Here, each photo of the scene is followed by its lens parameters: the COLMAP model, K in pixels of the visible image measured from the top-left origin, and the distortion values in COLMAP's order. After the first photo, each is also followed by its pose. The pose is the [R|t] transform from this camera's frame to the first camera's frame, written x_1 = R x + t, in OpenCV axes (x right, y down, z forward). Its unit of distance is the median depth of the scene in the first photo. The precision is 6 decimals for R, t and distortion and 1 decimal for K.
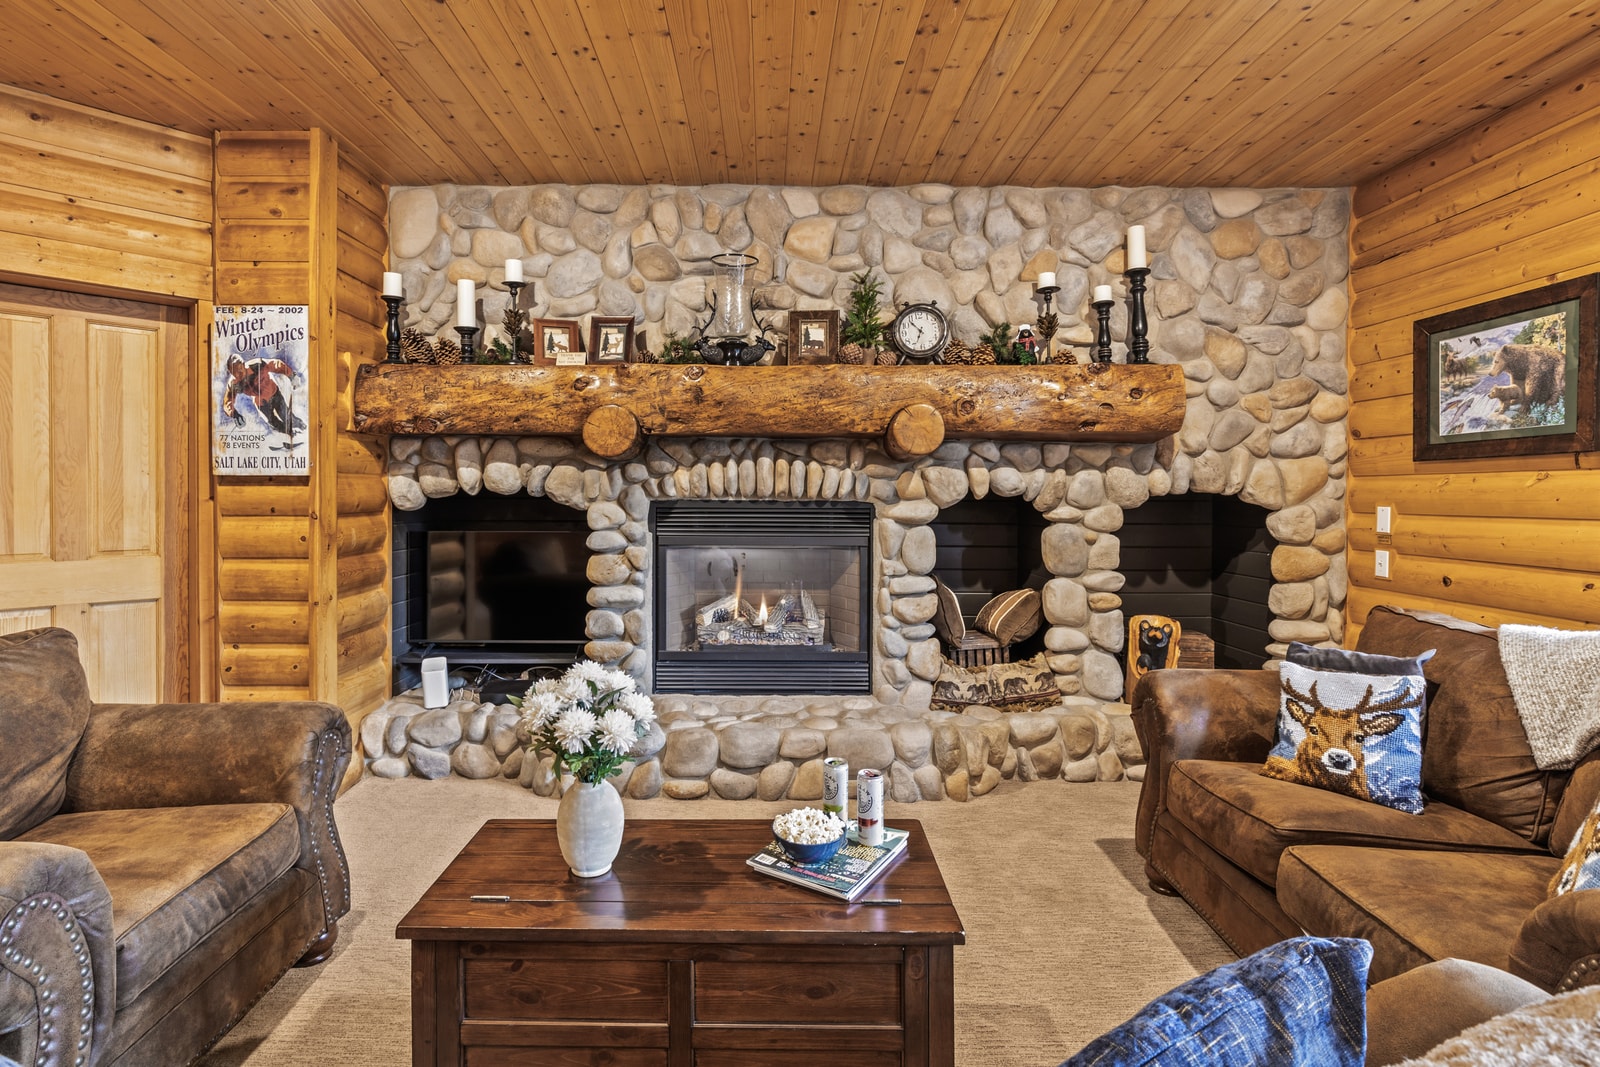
lens RADIAL K [[804.3, 0, 761.8], [0, 804.3, 500.7], [0, 0, 1]] dist [-0.002144, -0.000628]
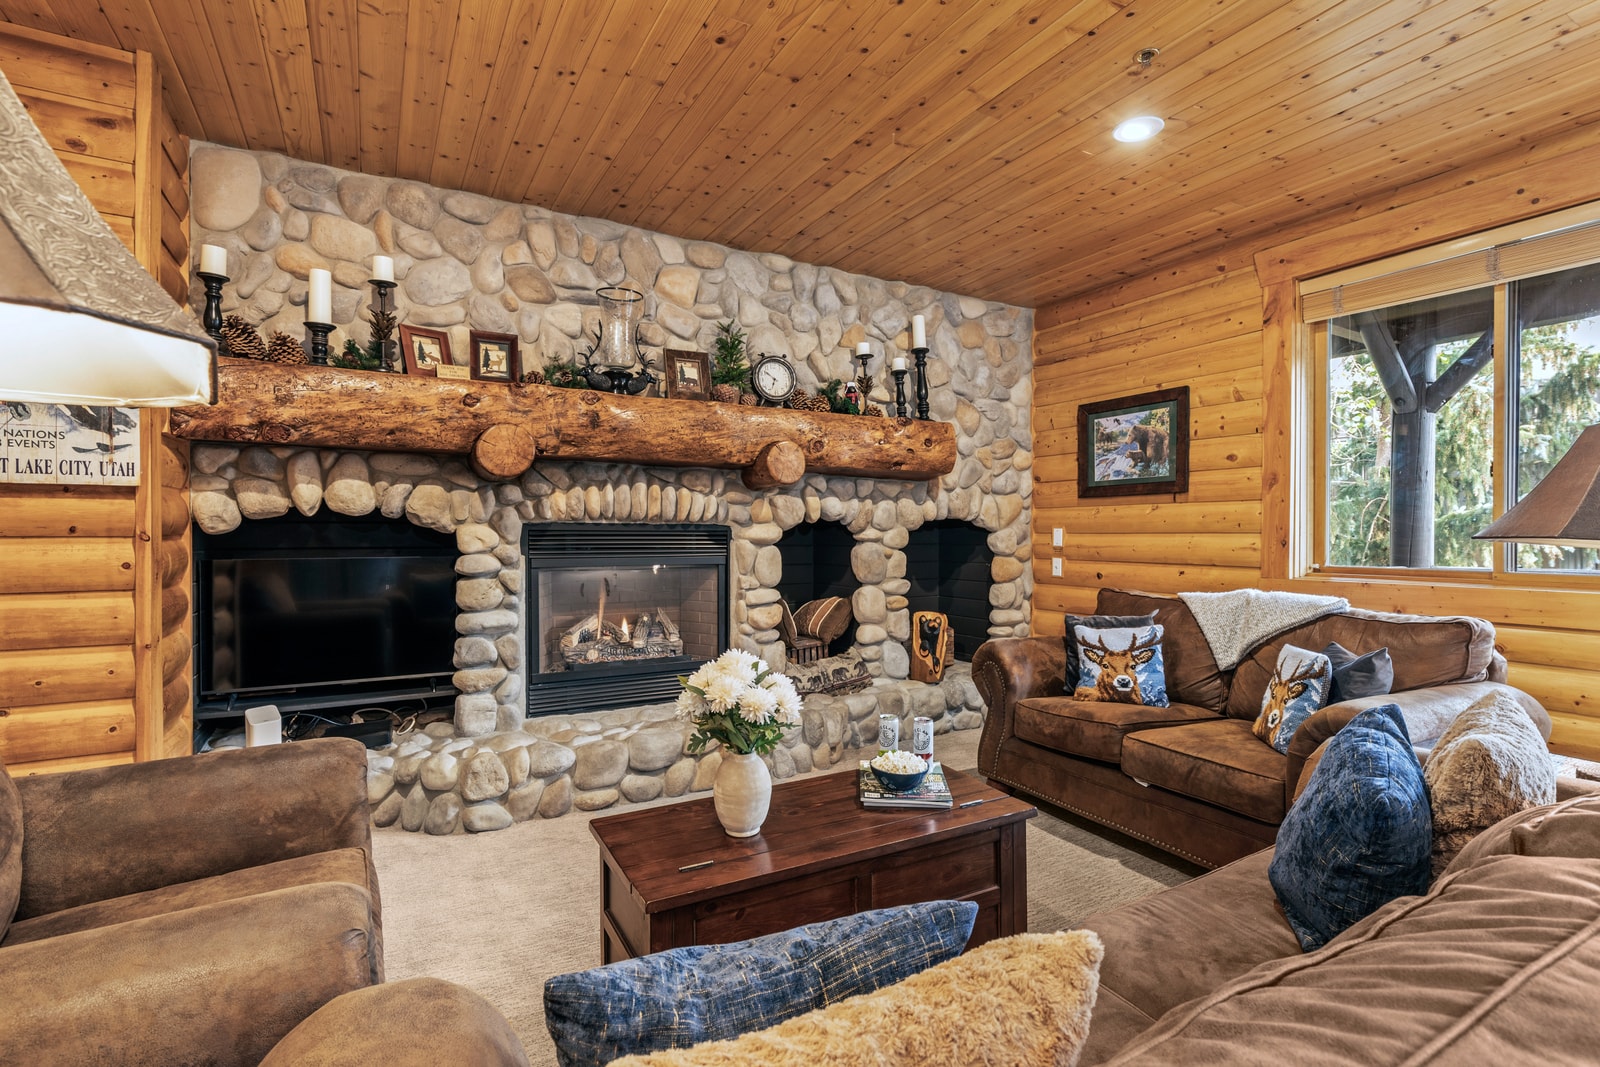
lens RADIAL K [[766.9, 0, 811.3], [0, 766.9, 537.7], [0, 0, 1]] dist [-0.001387, -0.000480]
pose [[0.863664, -0.005473, 0.504038, -0.314753], [0.006357, 0.999980, -0.000035, 0.020479], [-0.504027, 0.003234, 0.863682, 0.006632]]
